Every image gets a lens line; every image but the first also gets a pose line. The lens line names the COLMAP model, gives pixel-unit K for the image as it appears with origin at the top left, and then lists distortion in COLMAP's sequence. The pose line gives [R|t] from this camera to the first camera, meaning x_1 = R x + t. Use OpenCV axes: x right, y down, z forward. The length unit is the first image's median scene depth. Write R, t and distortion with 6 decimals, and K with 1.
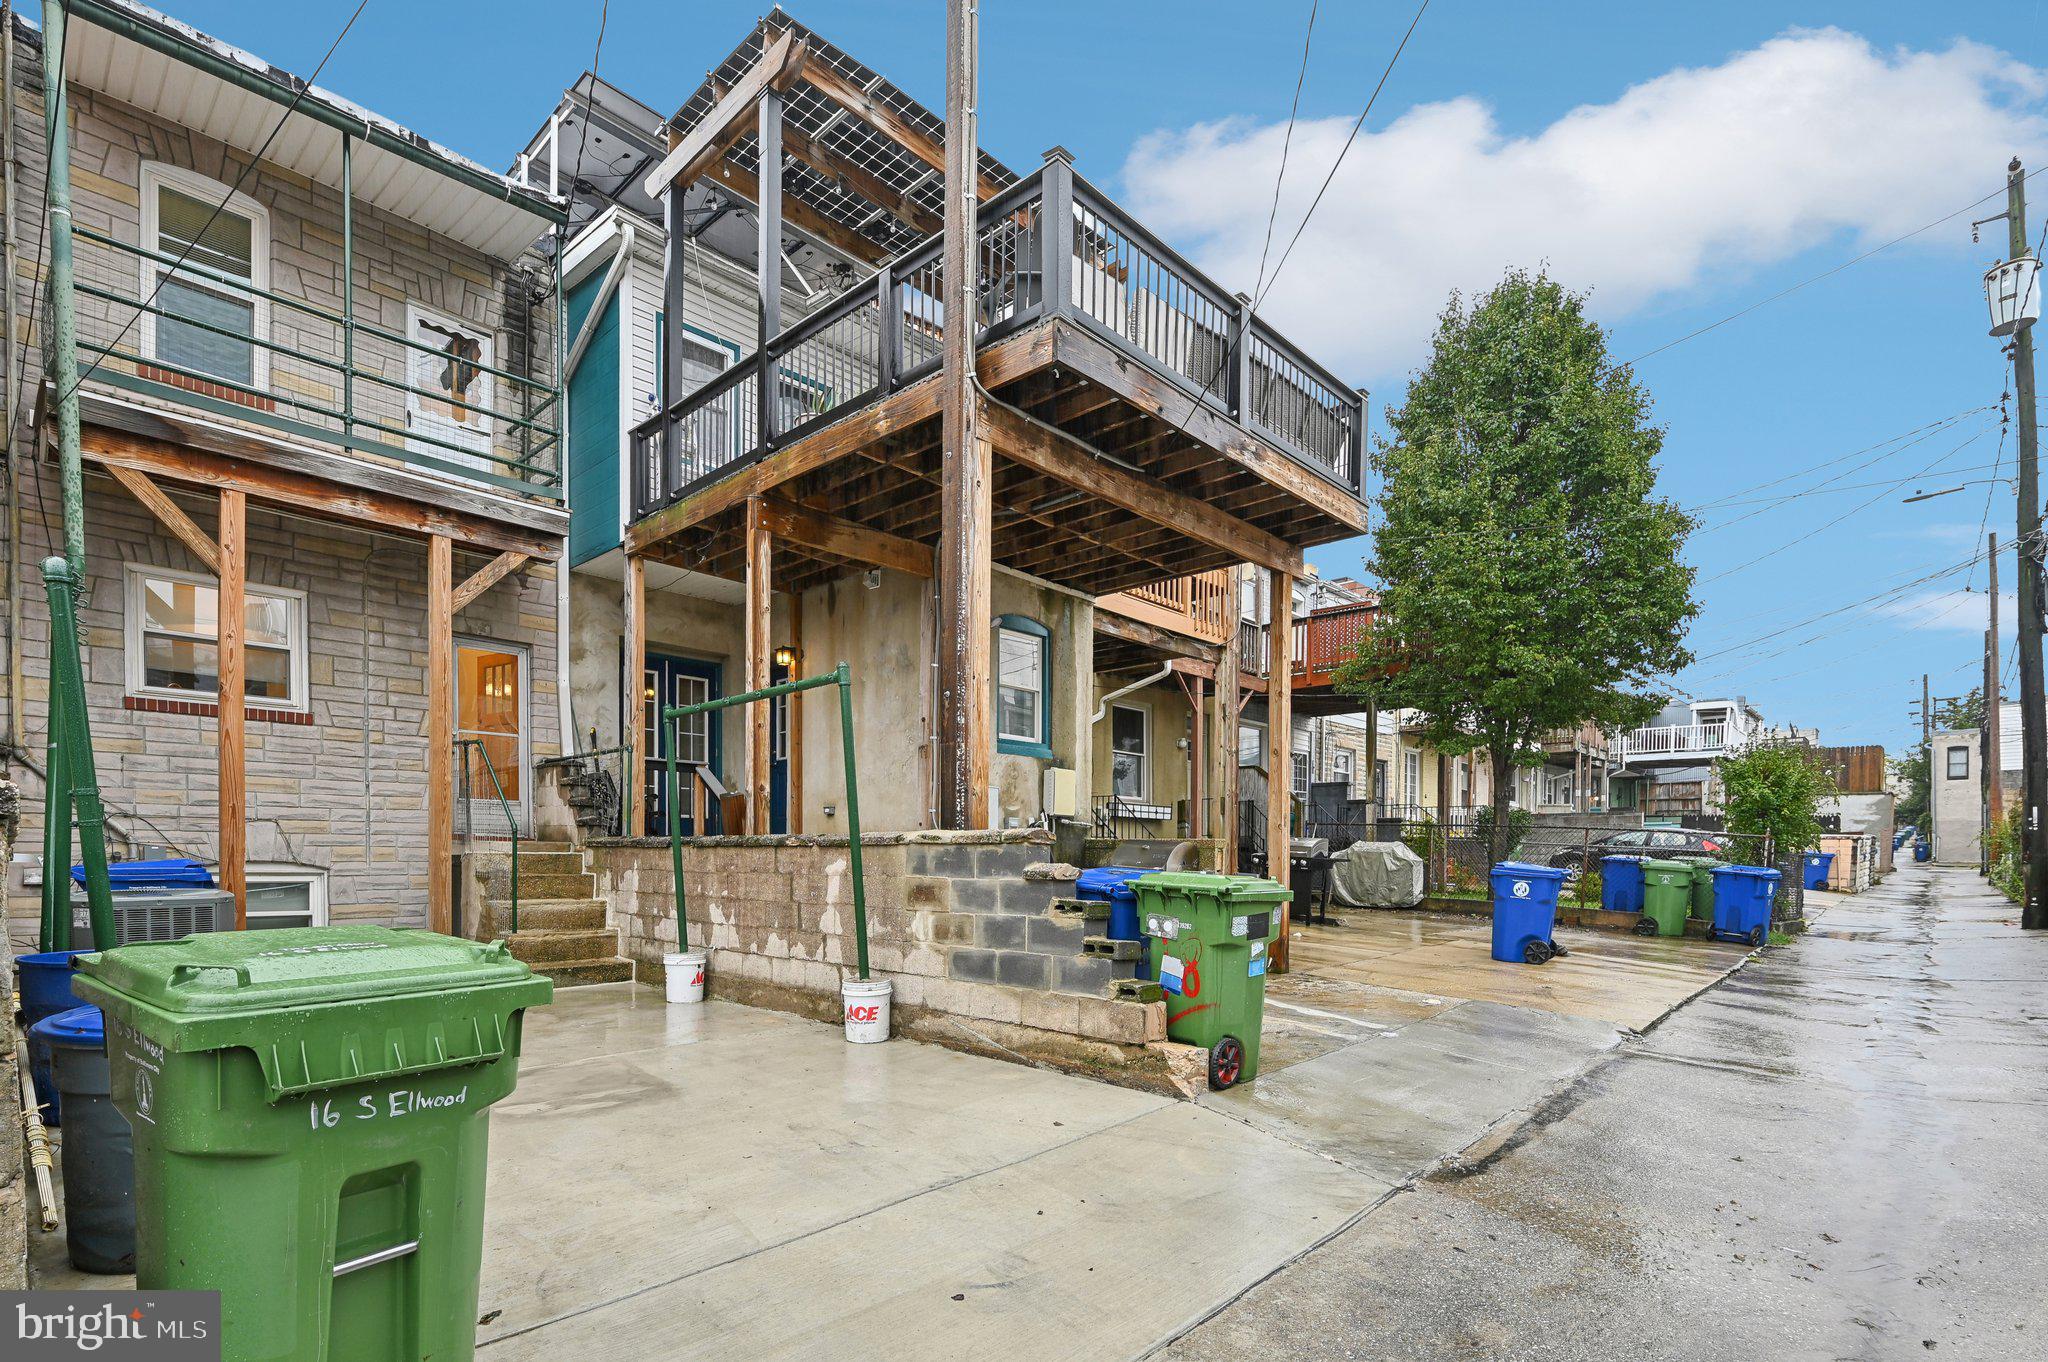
lens RADIAL K [[961.9, 0, 1029.0], [0, 961.9, 874.2], [0, 0, 1]] dist [0.000676, 0.000188]
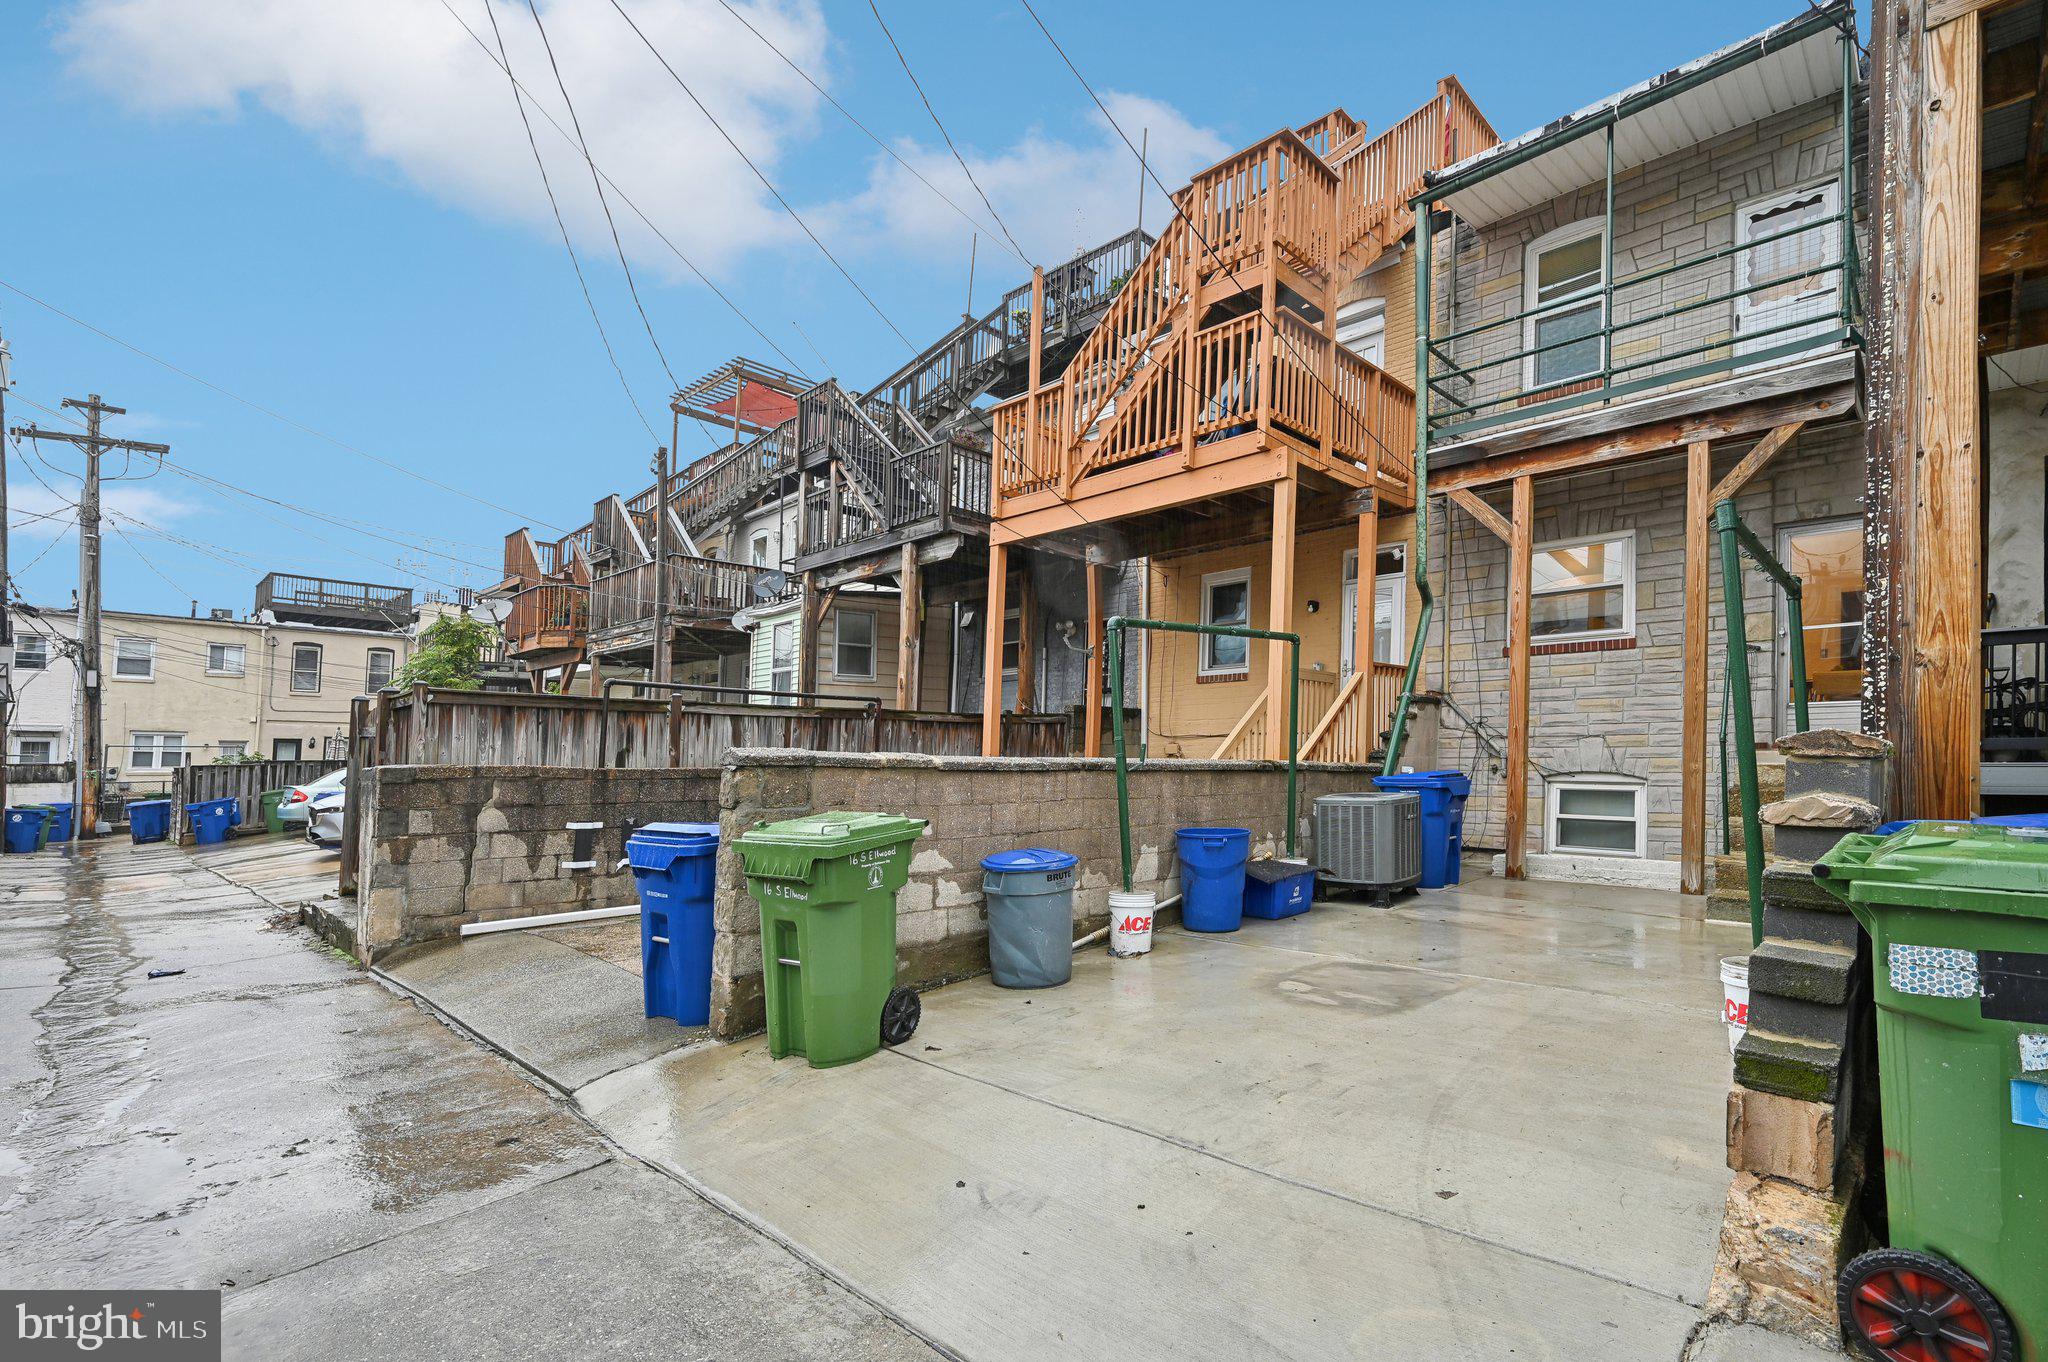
lens RADIAL K [[938.5, 0, 1054.5], [0, 938.5, 713.8], [0, 0, 1]] dist [-0.002656, -0.000264]
pose [[-0.003525, -0.054029, -0.998533, 0.353642], [-0.012812, 0.998460, -0.053980, -0.014562], [0.999912, 0.012603, -0.004211, 0.371409]]
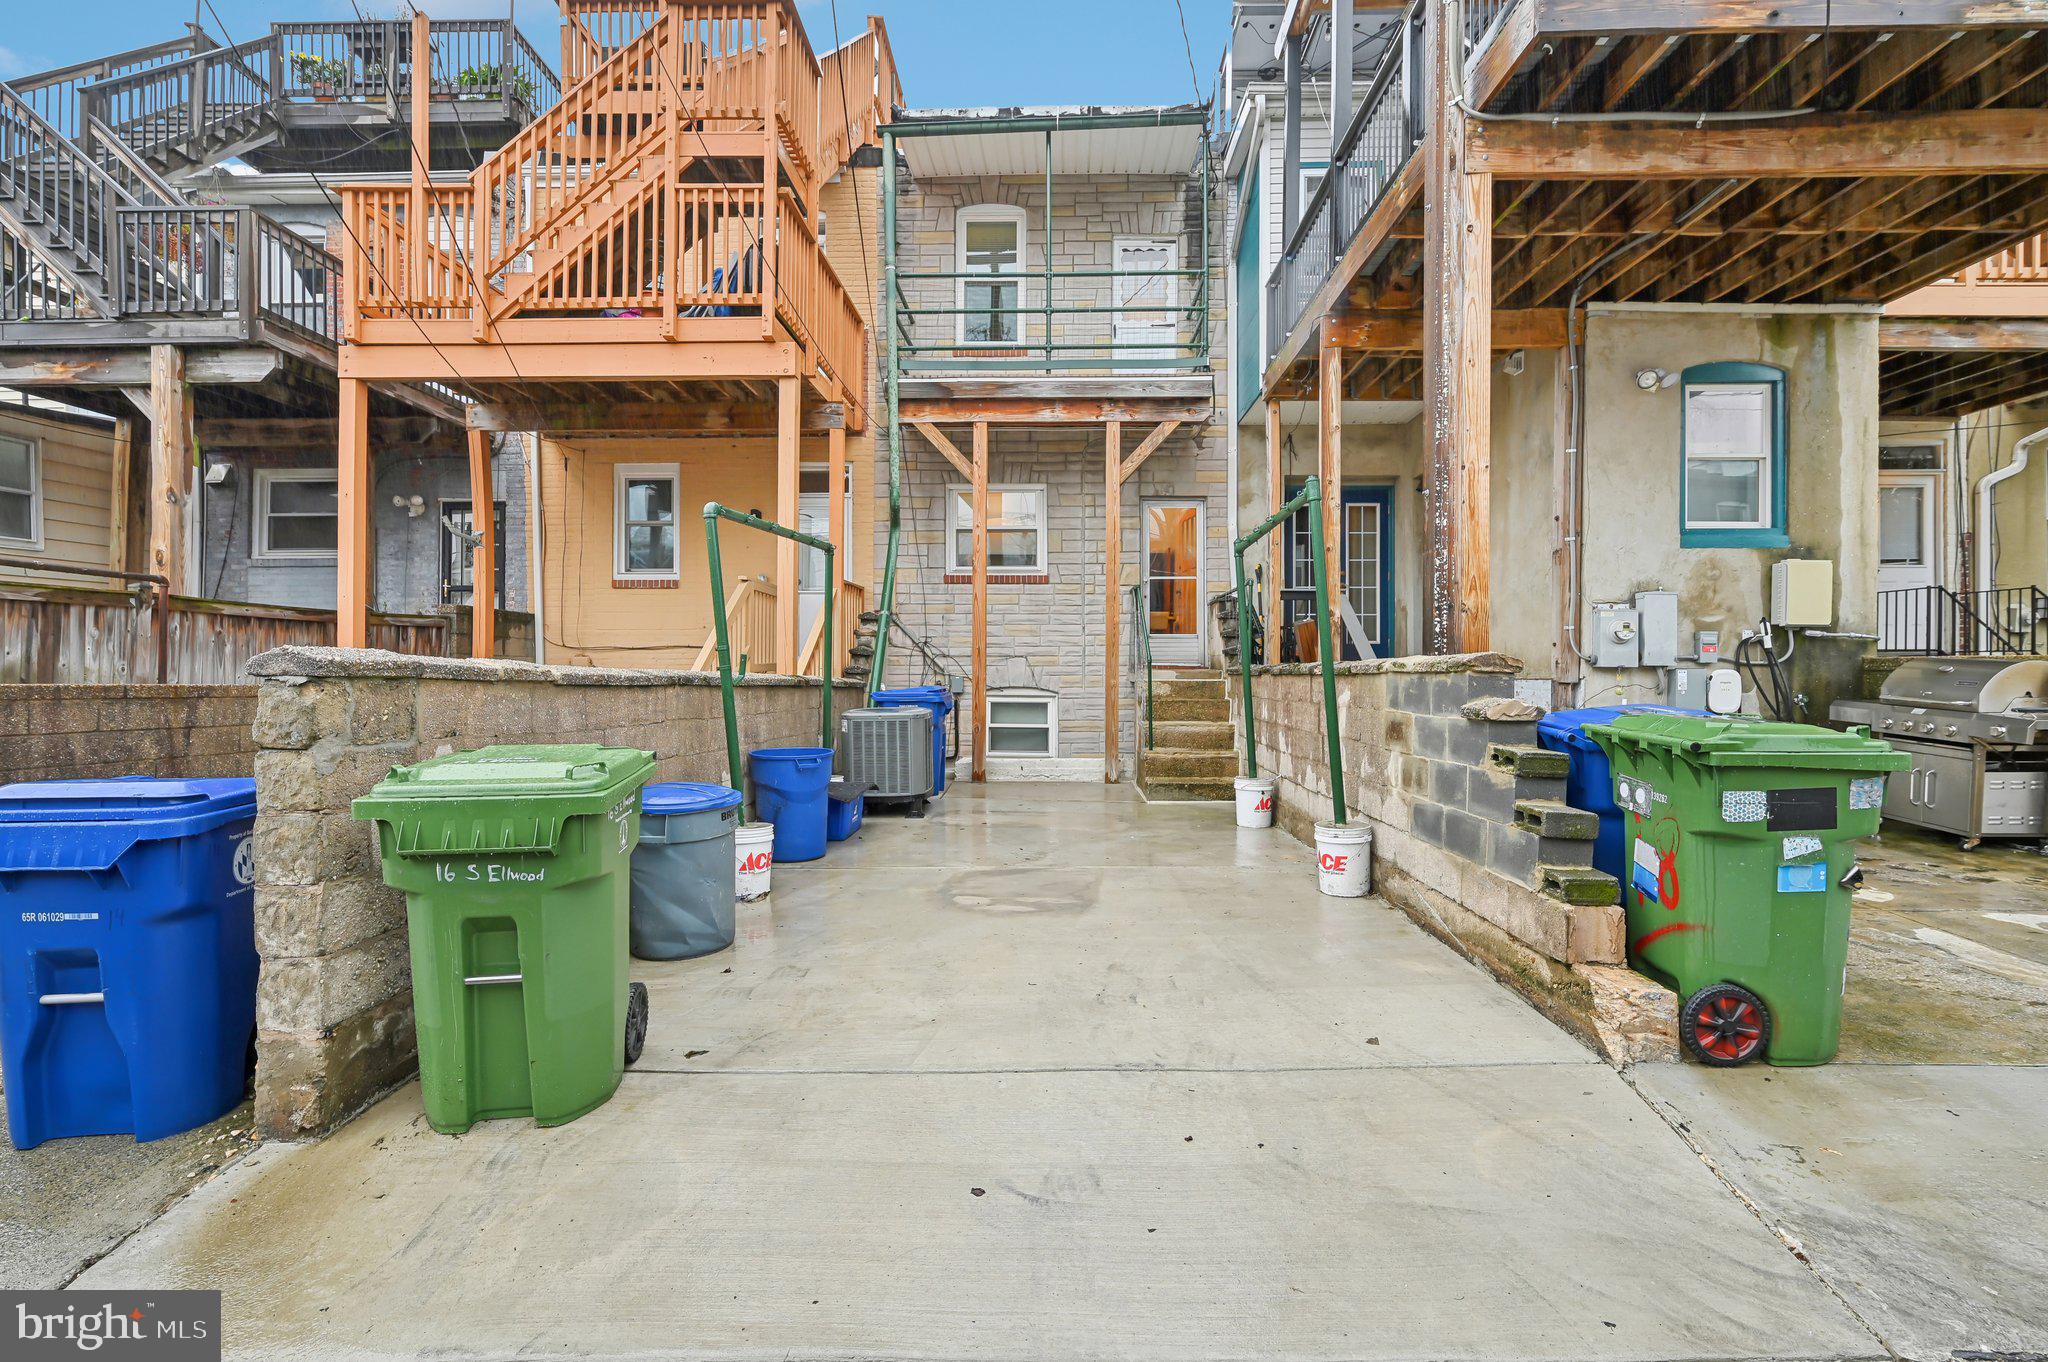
lens RADIAL K [[926.4, 0, 1050.7], [0, 926.4, 677.3], [0, 0, 1]] dist [-0.001154, 0.000068]
pose [[0.671000, -0.003665, -0.741448, 0.220348], [-0.010275, 0.999846, -0.014241, -0.009354], [0.741386, 0.017174, 0.670859, 0.167714]]
